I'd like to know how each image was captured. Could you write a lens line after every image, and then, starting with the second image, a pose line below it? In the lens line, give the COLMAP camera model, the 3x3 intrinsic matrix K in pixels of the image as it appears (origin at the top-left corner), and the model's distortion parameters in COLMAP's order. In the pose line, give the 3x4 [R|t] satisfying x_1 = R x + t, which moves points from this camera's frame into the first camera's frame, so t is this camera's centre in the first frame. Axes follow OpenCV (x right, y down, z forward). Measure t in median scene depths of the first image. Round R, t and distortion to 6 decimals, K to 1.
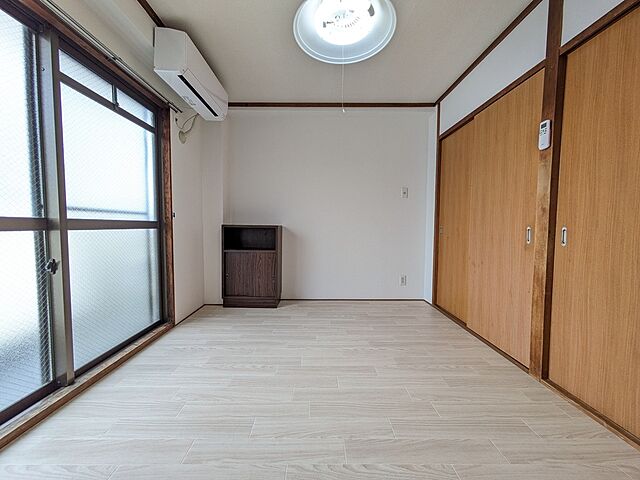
lens RADIAL K [[253.0, 0, 320.0], [0, 253.0, 240.0], [0, 0, 1]] dist [-0.000669, 0.000157]
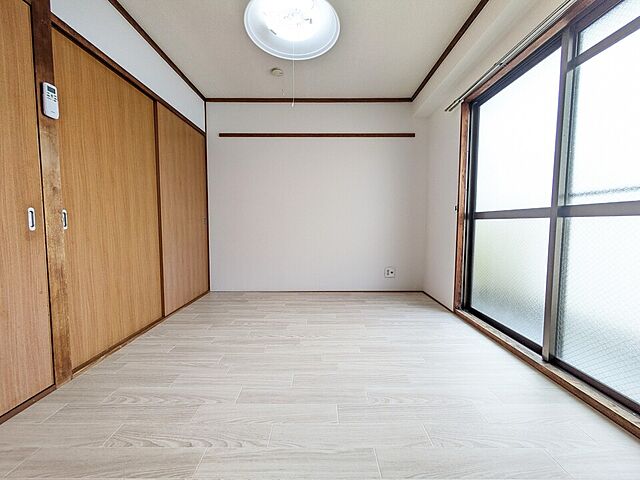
lens RADIAL K [[253.0, 0, 320.0], [0, 253.0, 240.0], [0, 0, 1]] dist [-0.000669, 0.000157]
pose [[-0.999892, -0.008689, 0.011866, -0.024942], [-0.007175, 0.992489, 0.122122, -0.041139], [-0.012838, 0.122023, -0.992444, 1.304944]]
